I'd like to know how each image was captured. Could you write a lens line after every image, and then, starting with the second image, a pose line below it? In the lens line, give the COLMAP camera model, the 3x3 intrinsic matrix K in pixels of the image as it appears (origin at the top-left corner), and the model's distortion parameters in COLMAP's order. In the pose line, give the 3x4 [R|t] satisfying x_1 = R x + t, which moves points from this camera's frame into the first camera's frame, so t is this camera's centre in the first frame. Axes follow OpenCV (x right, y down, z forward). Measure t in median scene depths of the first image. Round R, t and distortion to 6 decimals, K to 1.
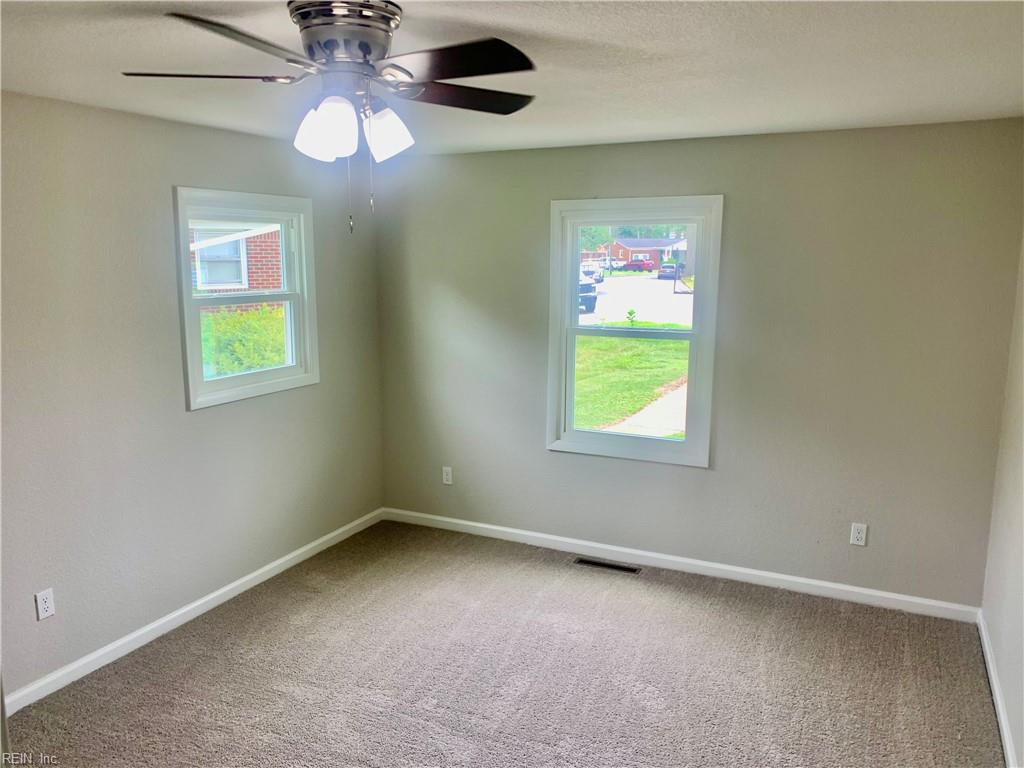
lens RADIAL K [[786.4, 0, 512.5], [0, 786.4, 381.1], [0, 0, 1]] dist [0.052437, -0.071685]
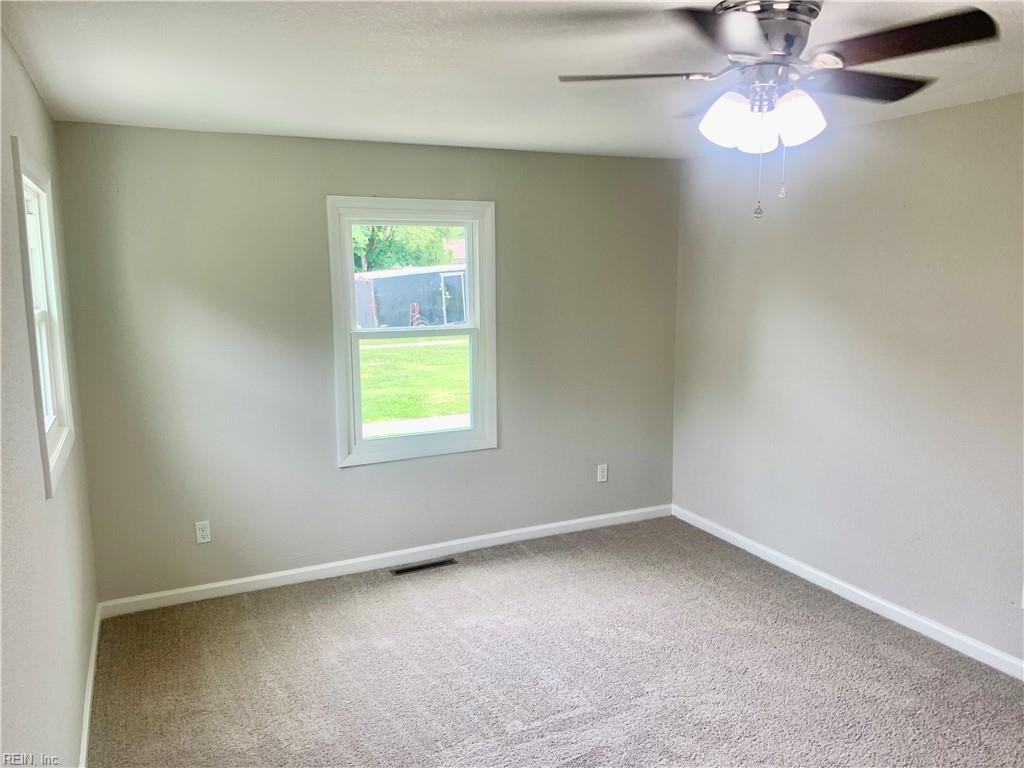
lens RADIAL K [[786.4, 0, 516.2], [0, 786.4, 383.9], [0, 0, 1]] dist [0.052437, -0.071685]
pose [[0.613295, -0.123529, 0.780134, -0.560689], [0.133917, 0.989657, 0.051428, -0.030676], [-0.778418, 0.072933, 0.623495, 0.271719]]
